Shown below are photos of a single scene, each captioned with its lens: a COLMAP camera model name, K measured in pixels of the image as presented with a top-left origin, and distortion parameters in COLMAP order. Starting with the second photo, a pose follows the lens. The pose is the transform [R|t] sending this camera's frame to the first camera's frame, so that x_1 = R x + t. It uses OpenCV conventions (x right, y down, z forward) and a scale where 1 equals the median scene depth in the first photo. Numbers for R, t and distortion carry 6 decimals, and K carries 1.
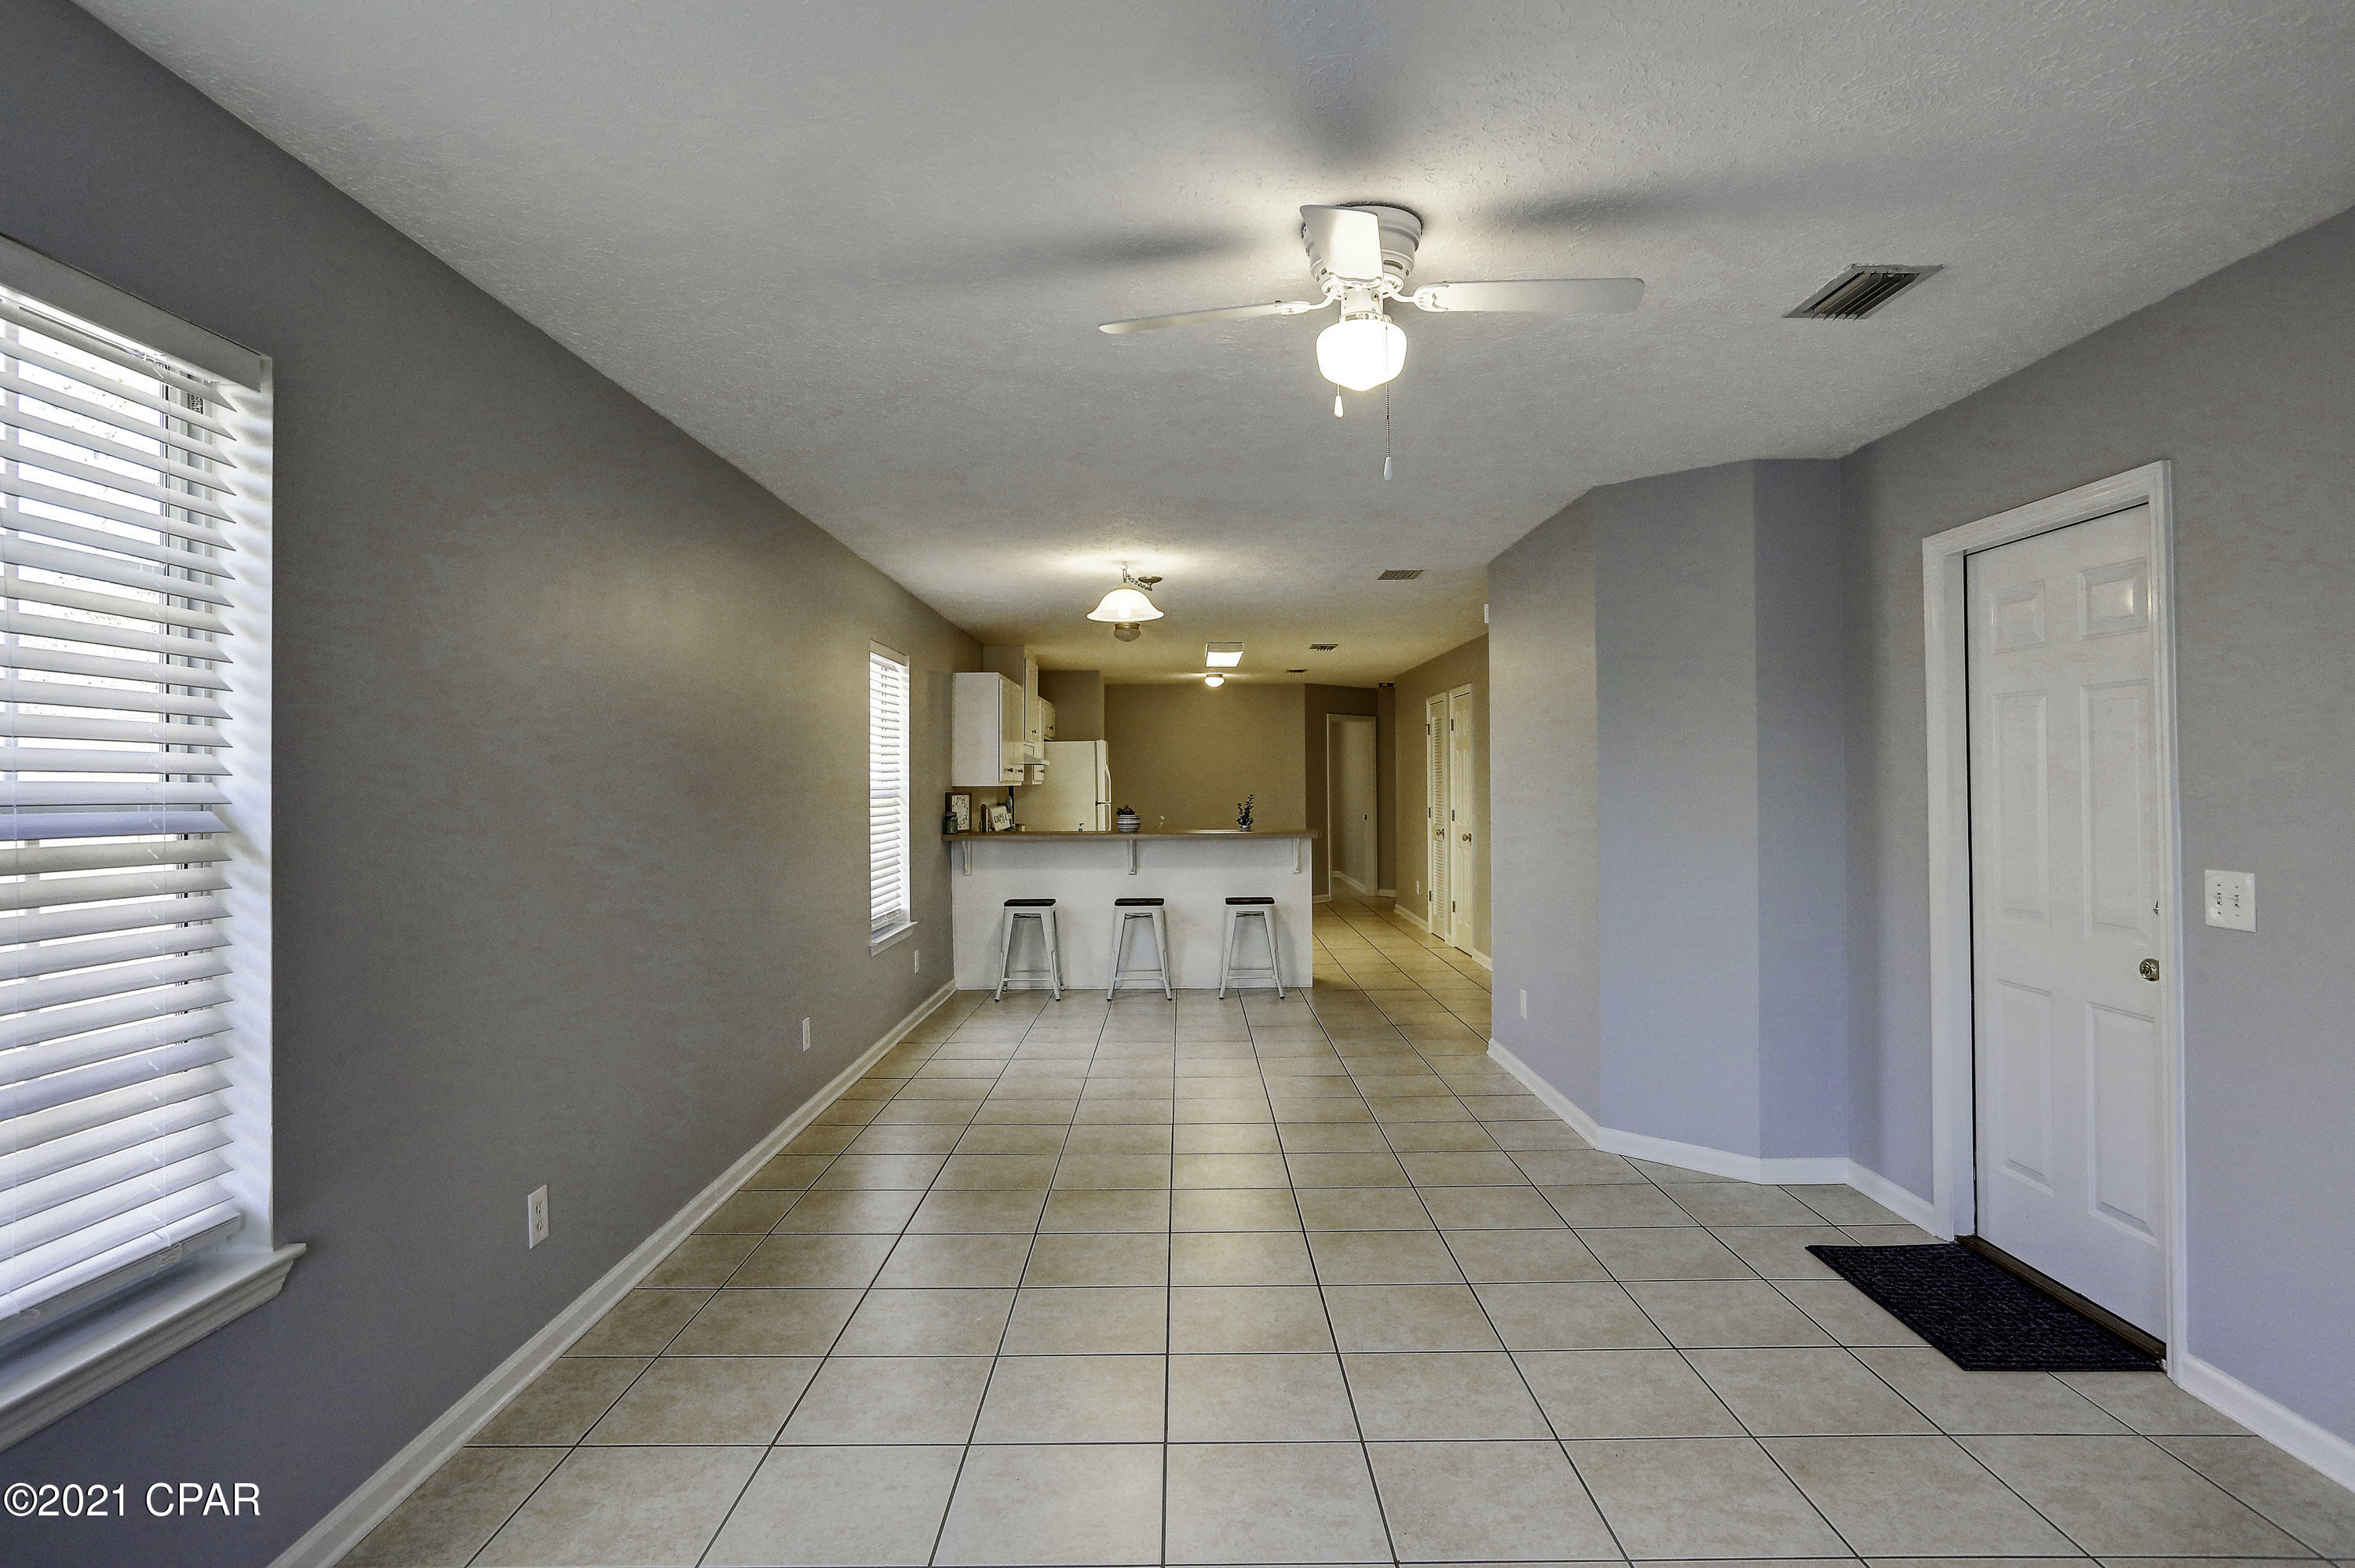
lens RADIAL K [[1256.4, 0, 1212.1], [0, 1256.4, 780.1], [0, 0, 1]] dist [-0.001668, 0.001253]
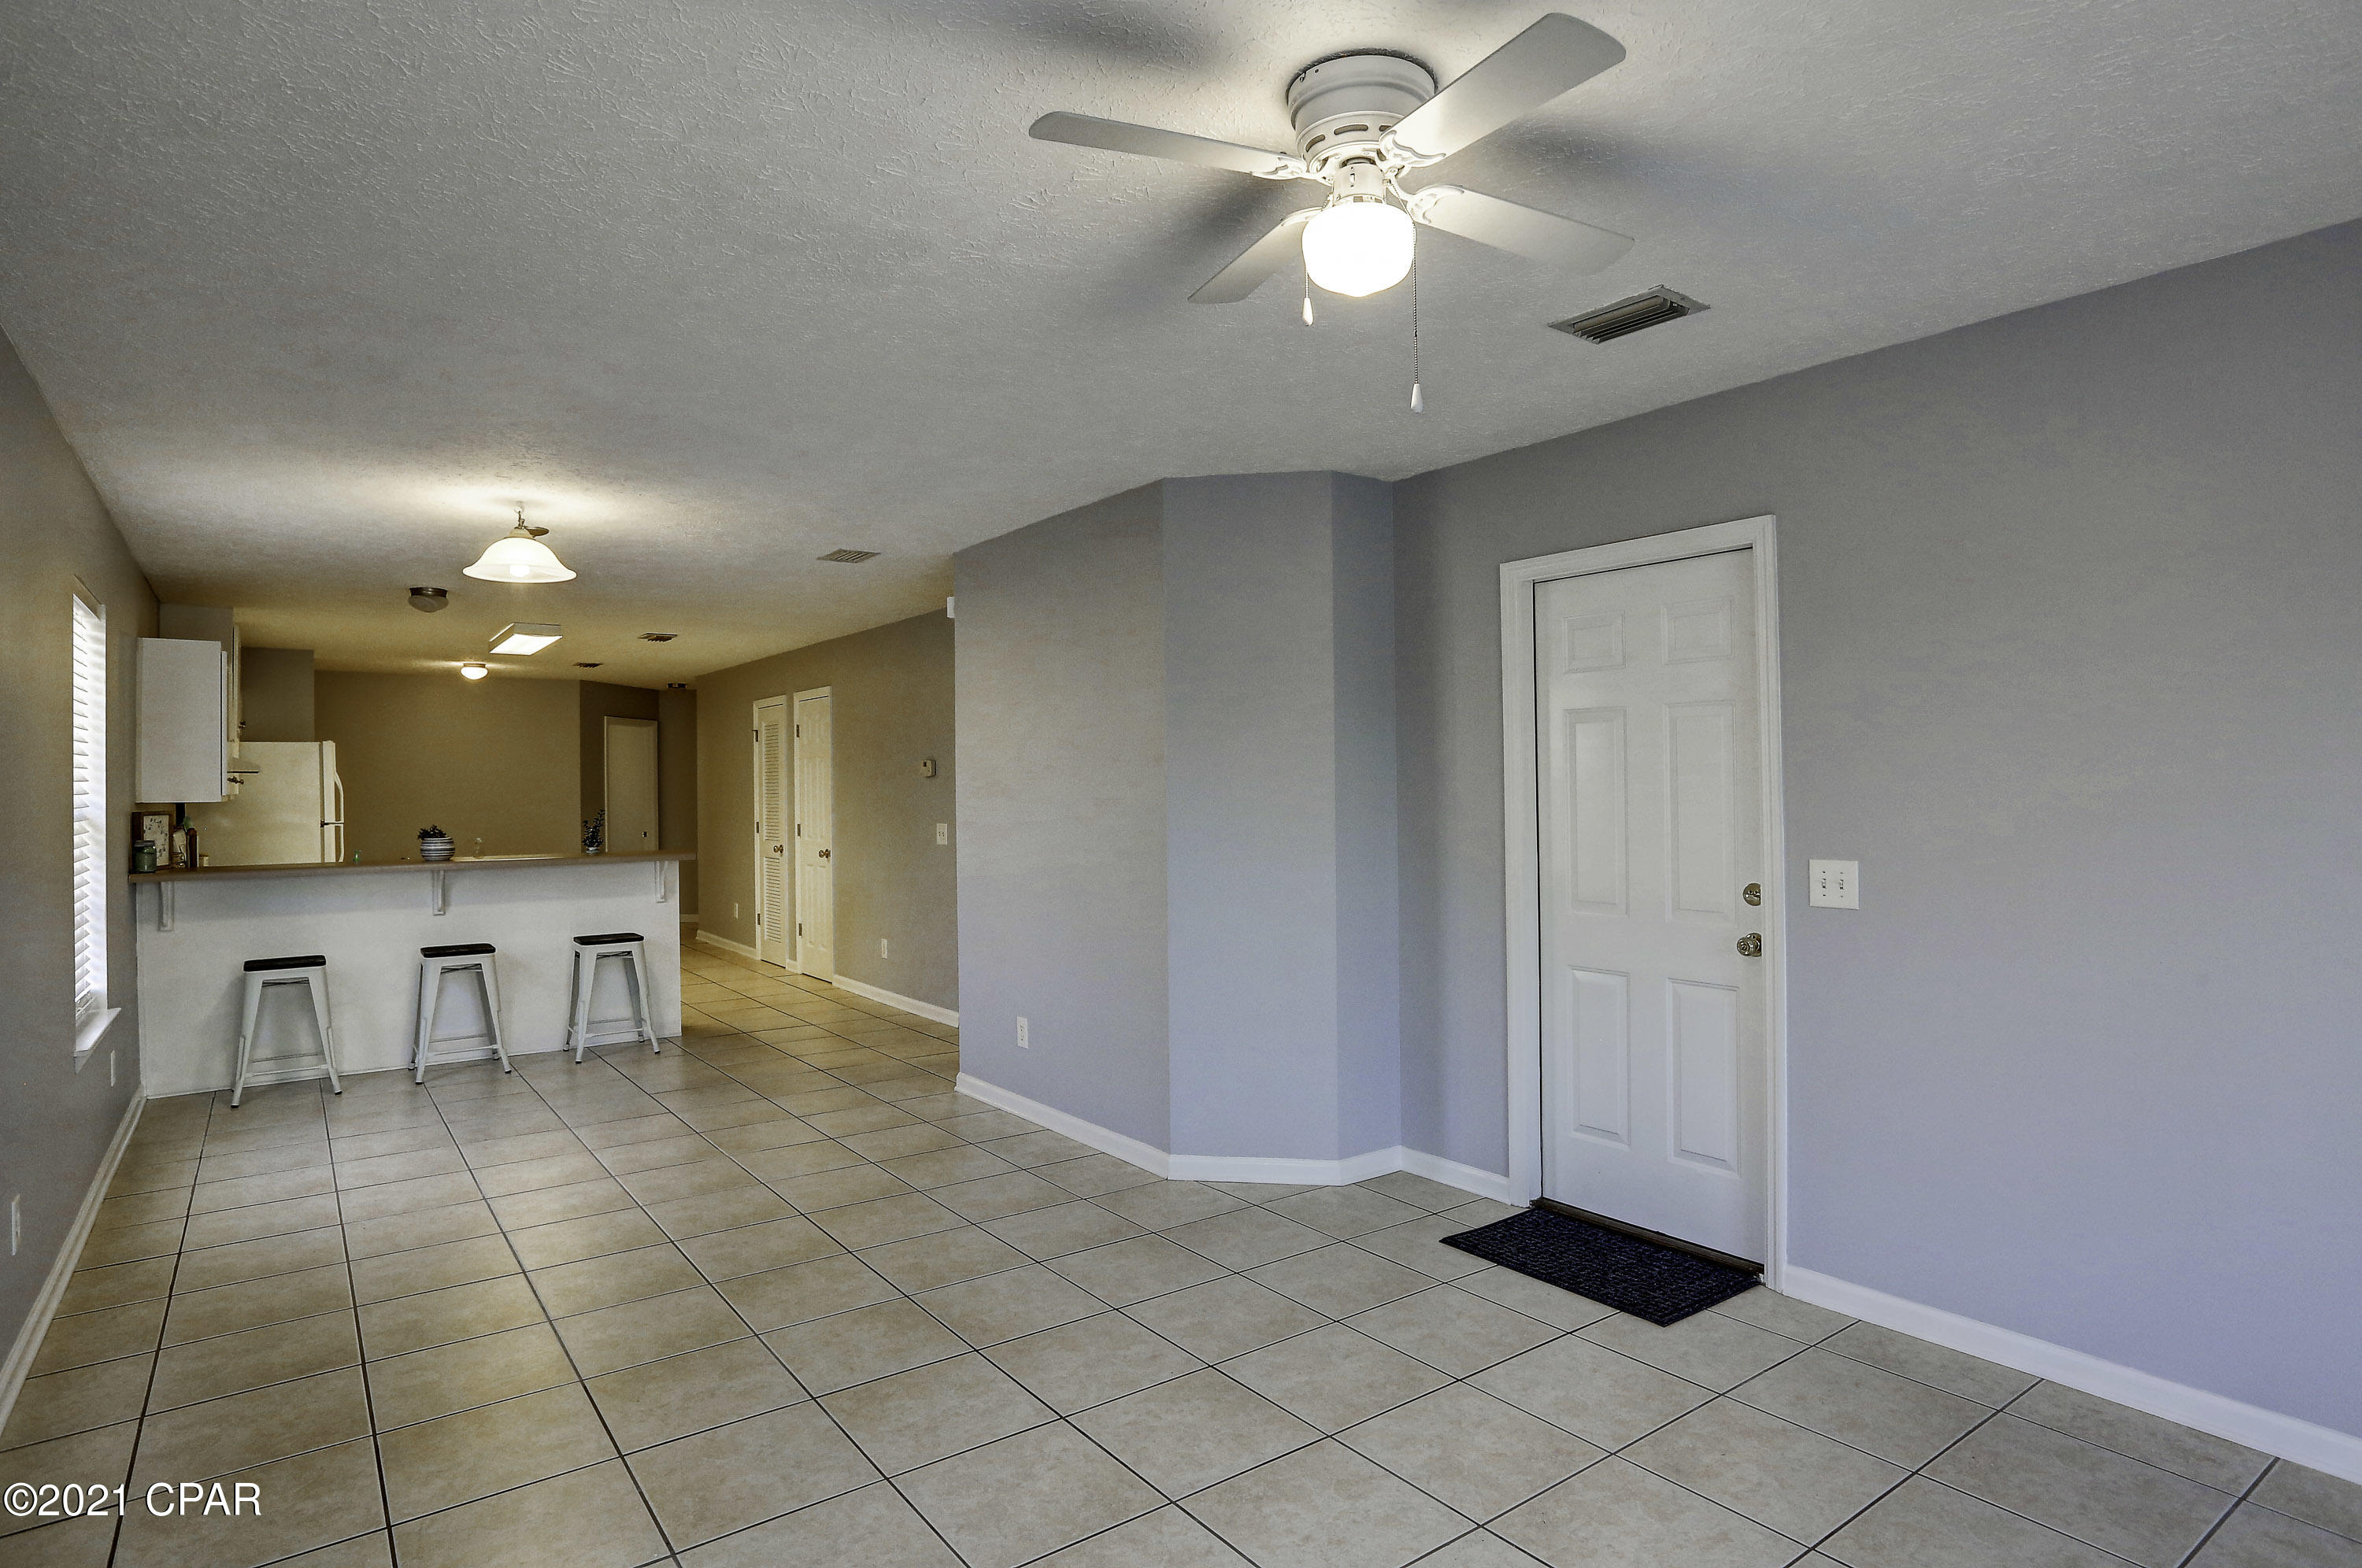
lens RADIAL K [[1251.8, 0, 1181.0], [0, 1251.8, 784.0], [0, 0, 1]] dist [-0.073804, 0.065149]
pose [[0.820604, -0.001616, 0.571496, -0.165716], [0.005167, 0.999976, -0.004592, 0.000570], [-0.571475, 0.006721, 0.820592, 0.168080]]
